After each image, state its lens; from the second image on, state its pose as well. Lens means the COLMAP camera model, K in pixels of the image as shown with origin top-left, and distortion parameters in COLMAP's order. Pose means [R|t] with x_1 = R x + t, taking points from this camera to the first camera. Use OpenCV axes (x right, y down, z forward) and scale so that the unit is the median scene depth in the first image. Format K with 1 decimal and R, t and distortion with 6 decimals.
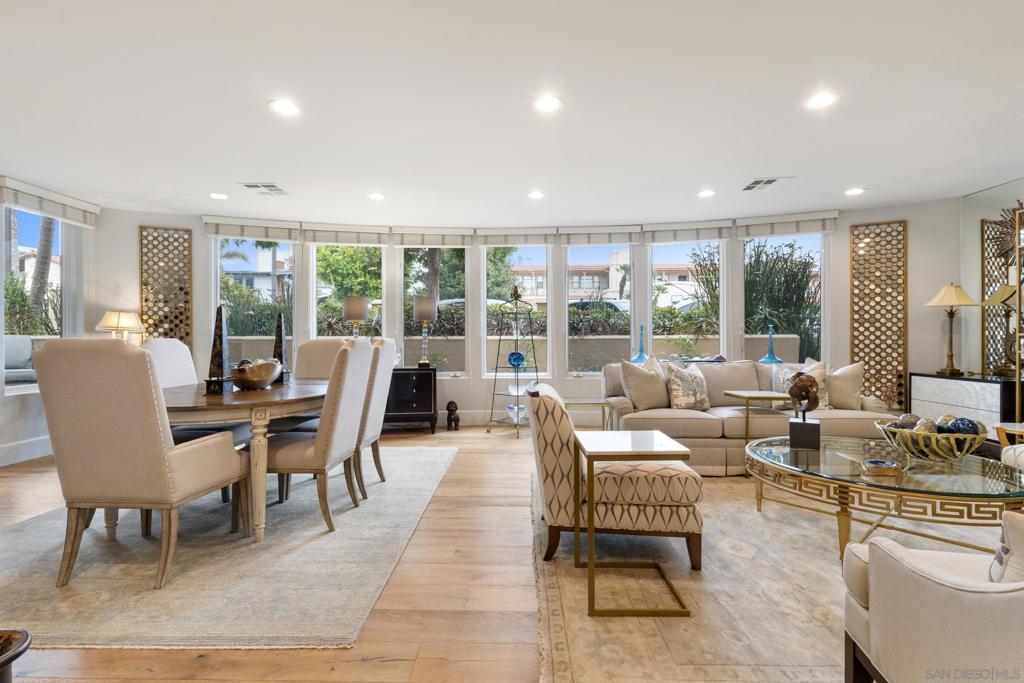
lens RADIAL K [[473.8, 0, 509.3], [0, 473.8, 340.1], [0, 0, 1]] dist [0.006259, 0.000230]
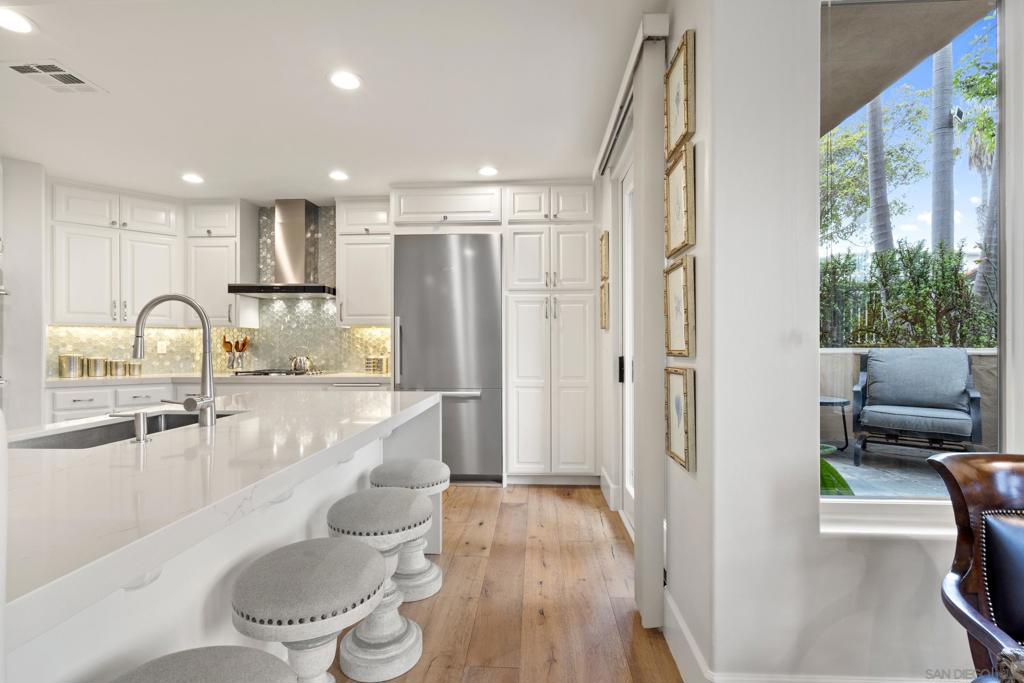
lens RADIAL K [[473.8, 0, 515.1], [0, 473.8, 342.0], [0, 0, 1]] dist [0.006259, 0.000230]
pose [[-0.022224, -0.006472, -0.999732, -0.567423], [0.003192, 0.999973, -0.006545, -0.018445], [0.999748, -0.003336, -0.022203, 0.626934]]
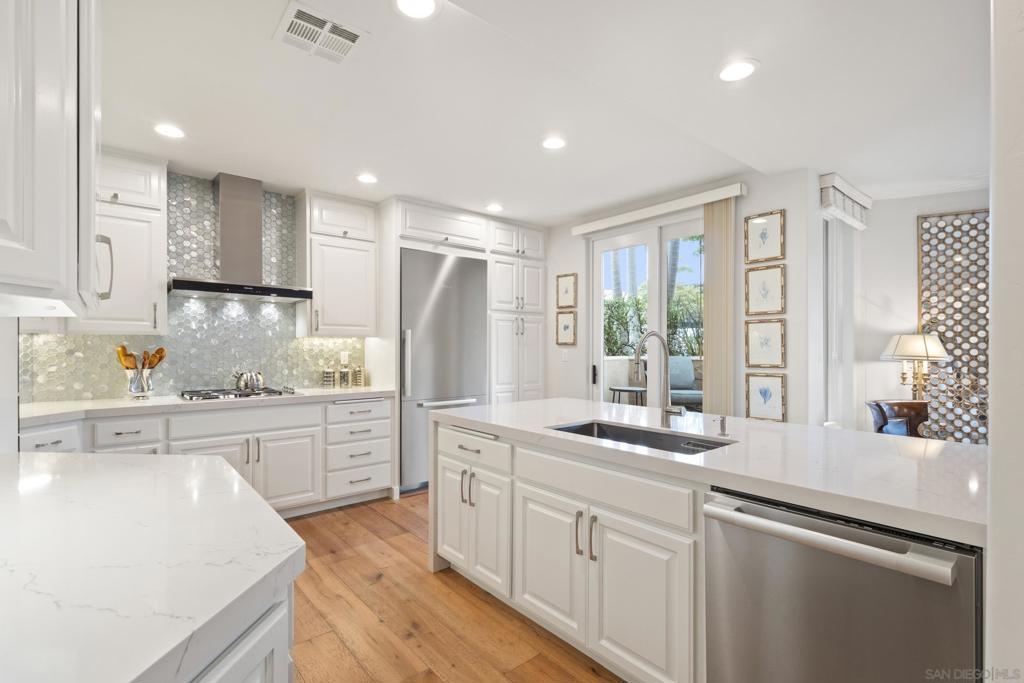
lens RADIAL K [[473.8, 0, 510.6], [0, 473.8, 346.6], [0, 0, 1]] dist [0.006259, 0.000230]
pose [[0.658368, 0.001567, -0.752695, -0.636353], [-0.002714, 0.999996, -0.000292, -0.037794], [0.752692, 0.002235, 0.658370, 0.048027]]
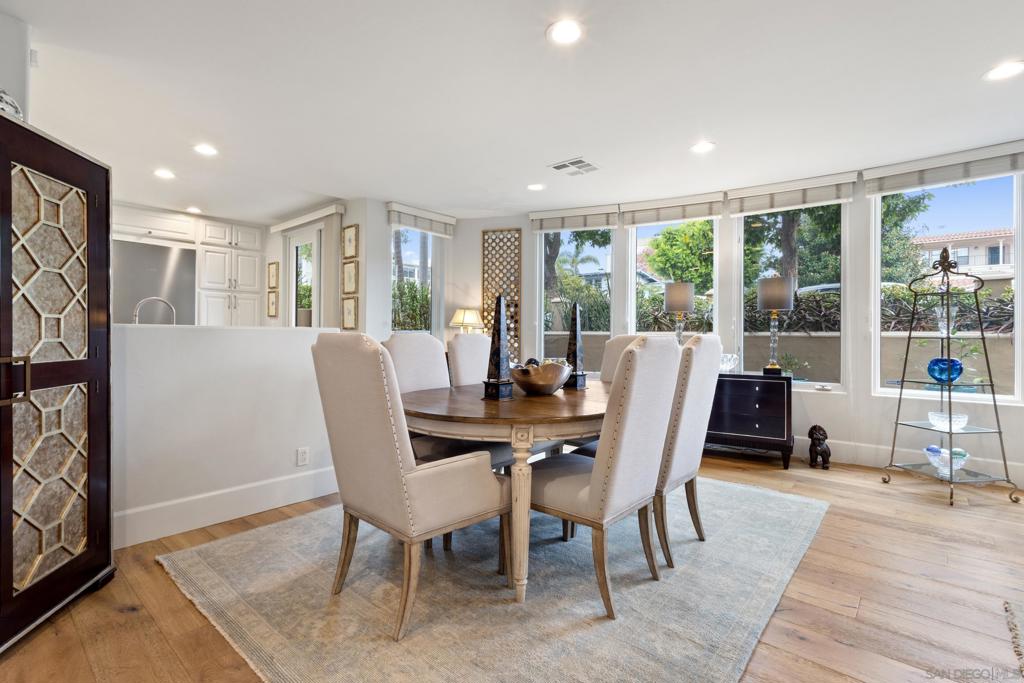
lens RADIAL K [[473.8, 0, 510.2], [0, 473.8, 333.9], [0, 0, 1]] dist [0.006259, 0.000230]
pose [[0.770443, 0.004670, -0.637492, -0.027859], [-0.007237, 0.999973, -0.001420, -0.001000], [0.637468, 0.005707, 0.770456, 0.196720]]
